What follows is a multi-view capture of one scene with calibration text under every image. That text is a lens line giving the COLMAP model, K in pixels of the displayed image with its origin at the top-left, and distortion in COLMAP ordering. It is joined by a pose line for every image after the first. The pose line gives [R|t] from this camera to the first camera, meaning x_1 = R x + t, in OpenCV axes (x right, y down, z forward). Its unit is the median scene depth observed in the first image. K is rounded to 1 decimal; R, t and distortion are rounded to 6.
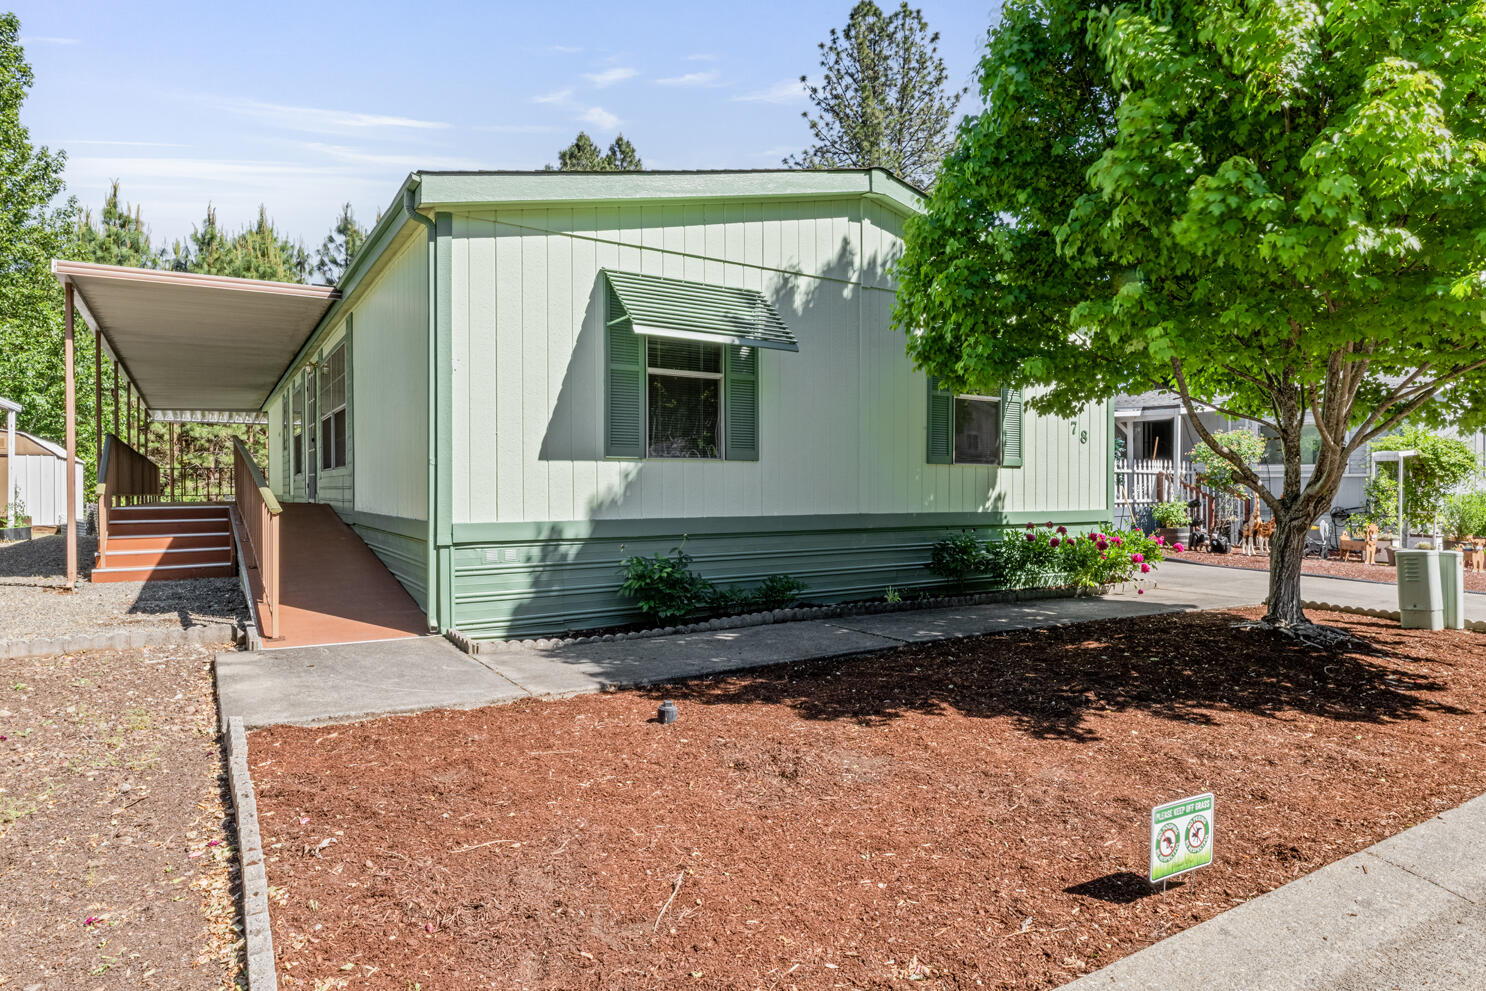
lens RADIAL K [[847.6, 0, 741.9], [0, 847.6, 495.2], [0, 0, 1]] dist [-0.012882, 0.002542]
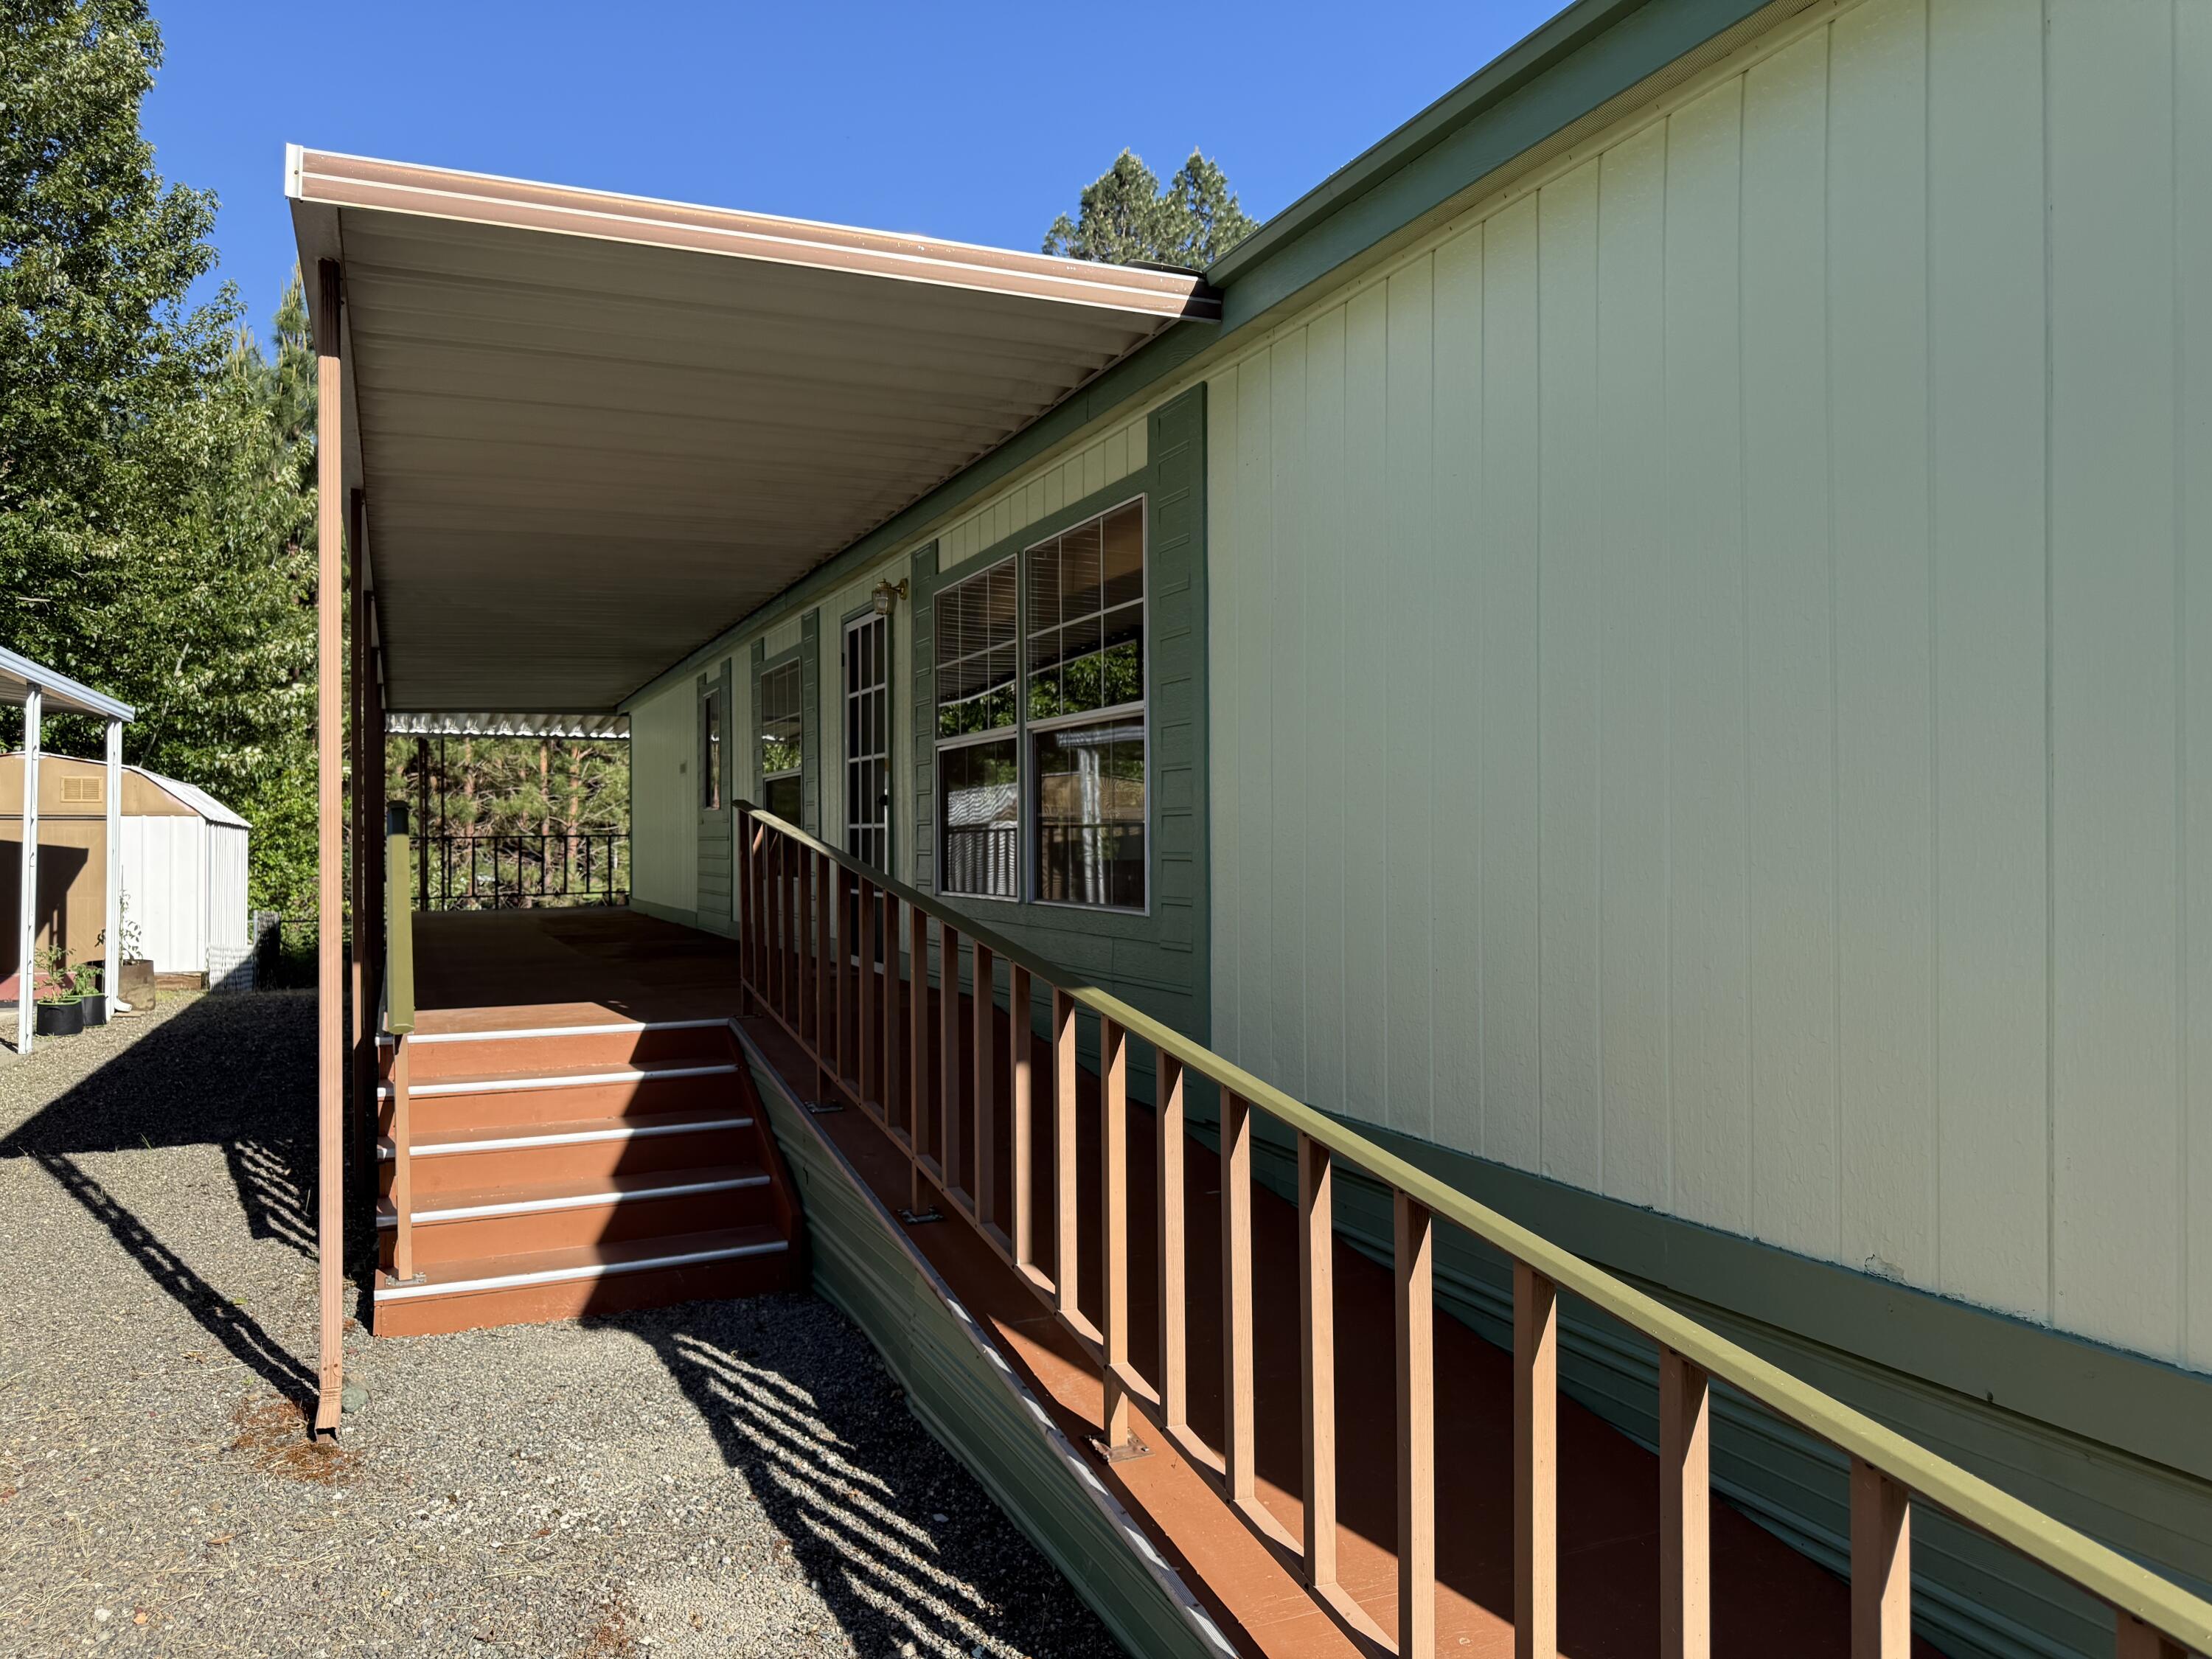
lens RADIAL K [[1549.3, 0, 1108.1], [0, 1549.3, 825.7], [0, 0, 1]] dist [-0.003391, -0.013367]
pose [[0.990037, -0.003864, -0.140754, -0.098901], [0.002102, 0.999918, -0.012665, -0.014036], [0.140792, 0.012243, 0.989964, 0.112542]]
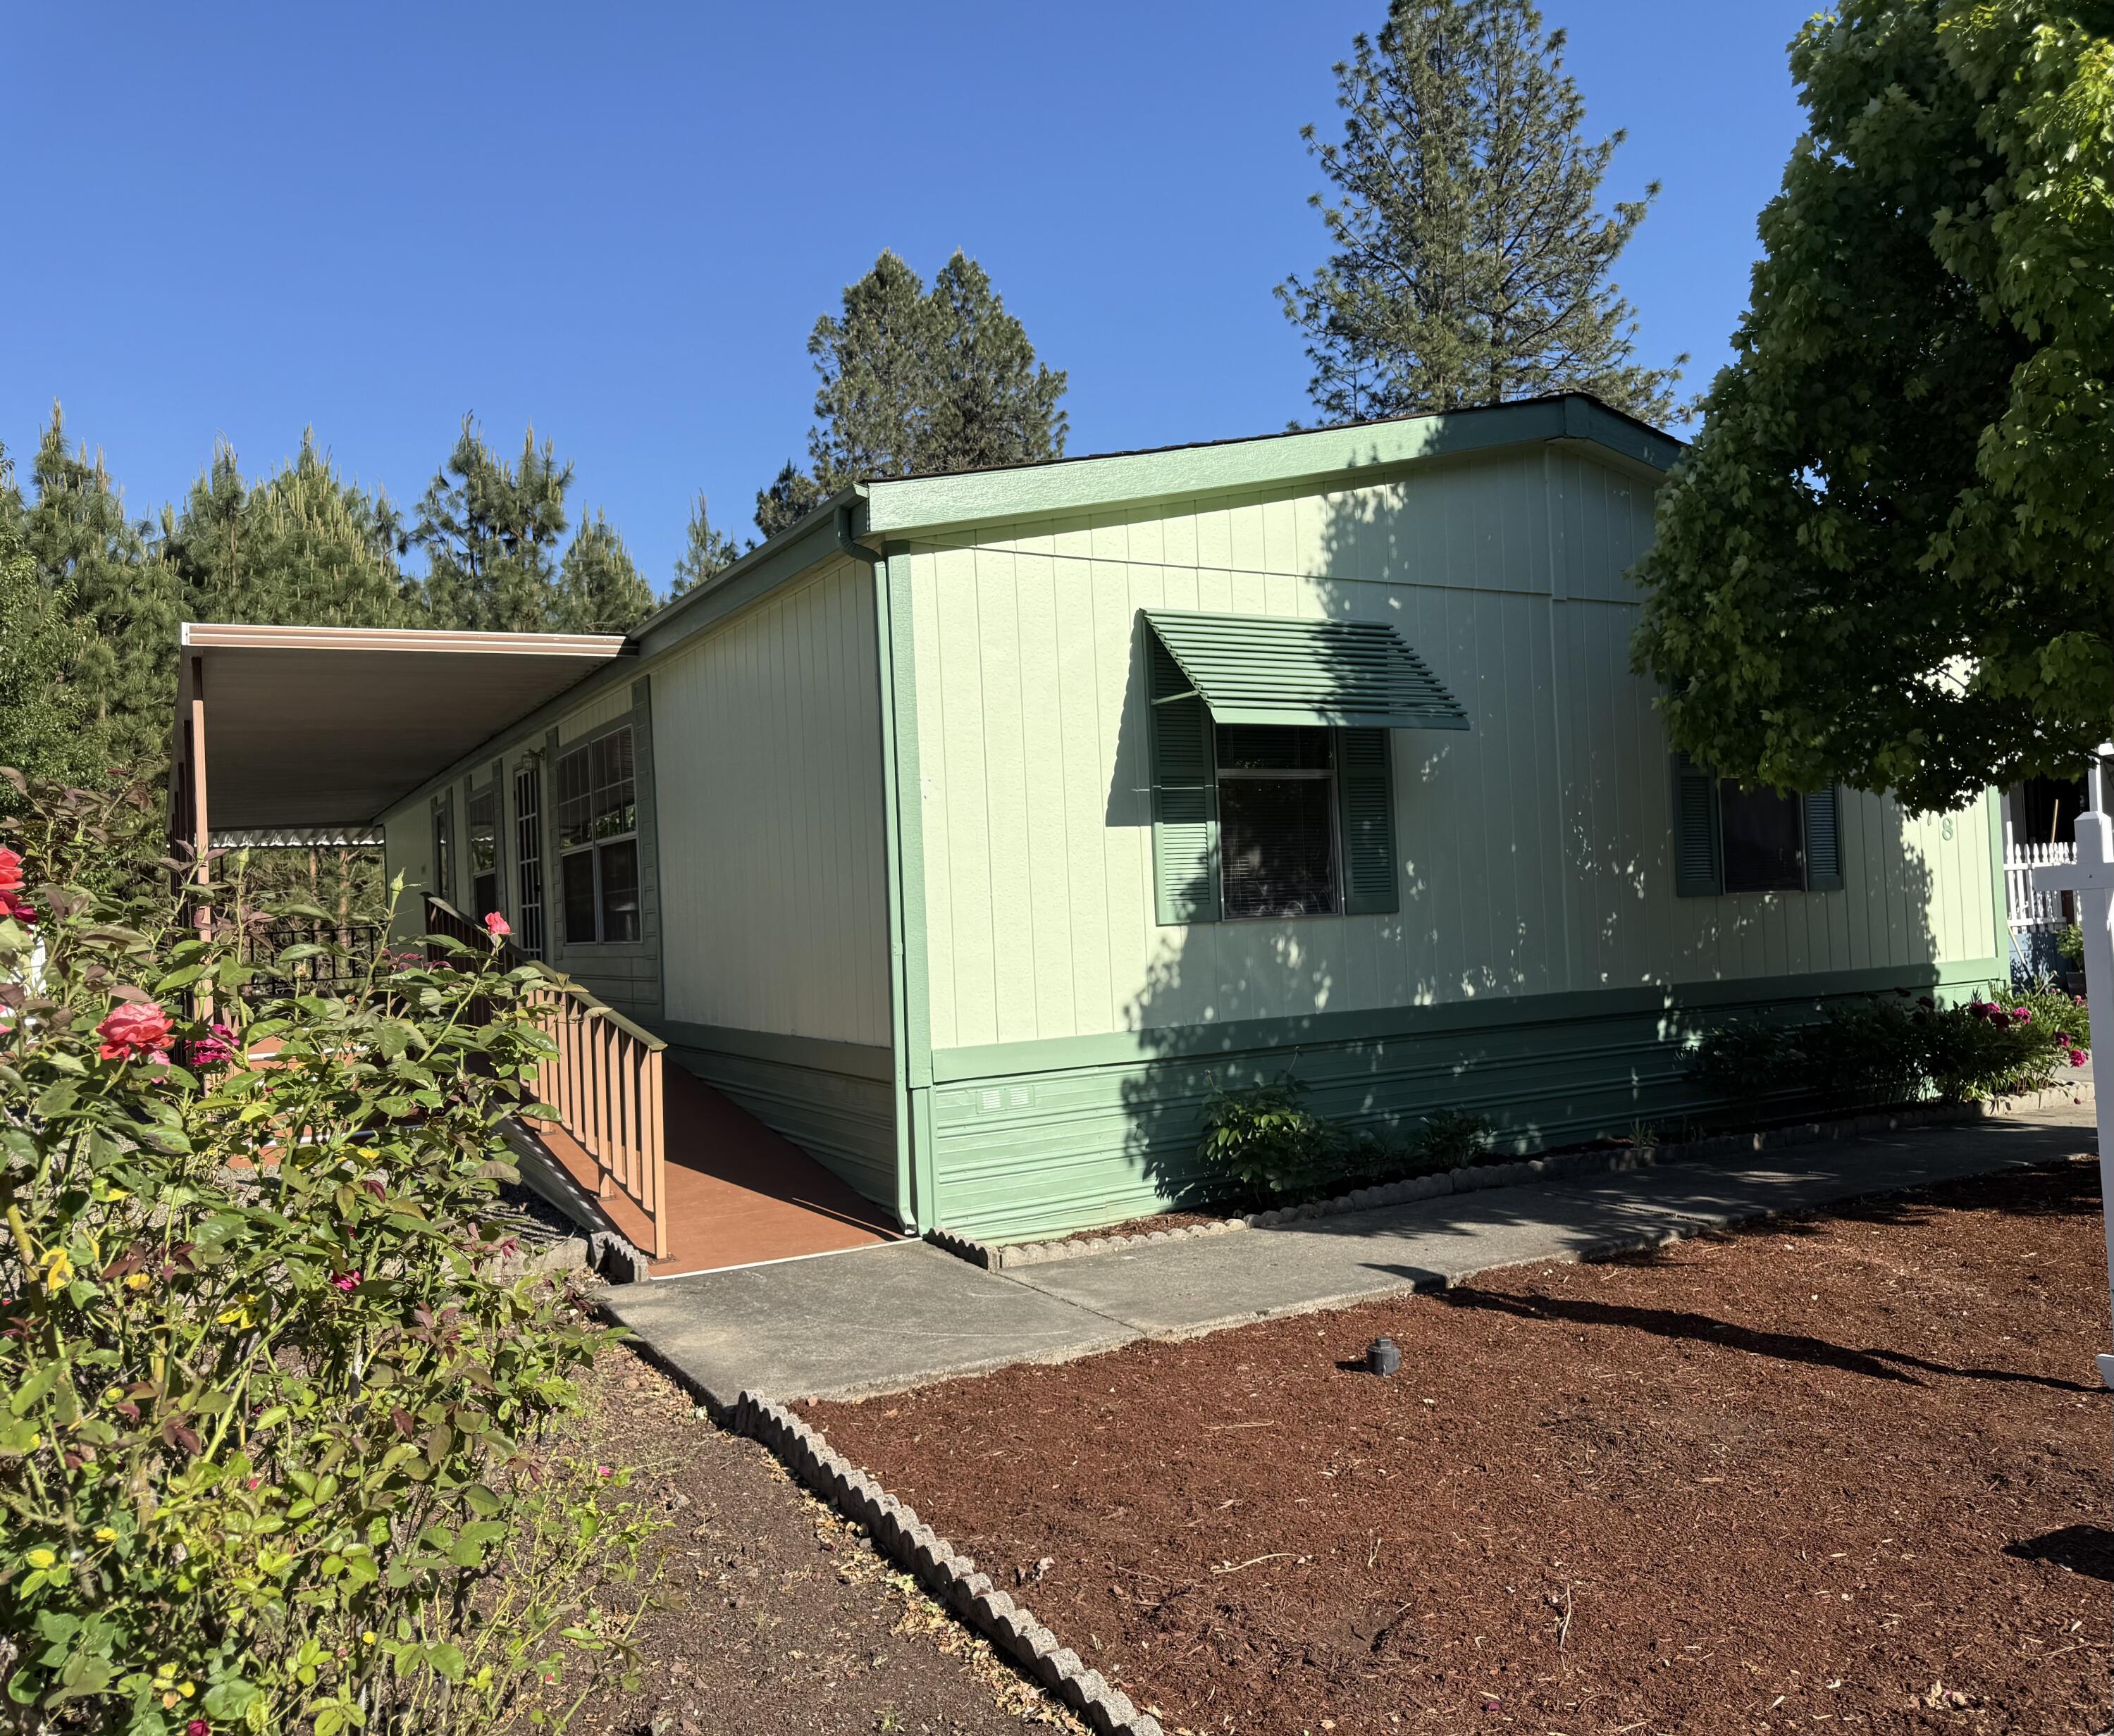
lens RADIAL K [[1663.0, 0, 1141.3], [0, 1663.0, 856.4], [0, 0, 1]] dist [0.004165, 0.000054]
pose [[0.998473, -0.045953, -0.030648, -0.022328], [0.044791, 0.998289, -0.037593, -0.008078], [0.032323, 0.036163, 0.998823, -0.027154]]
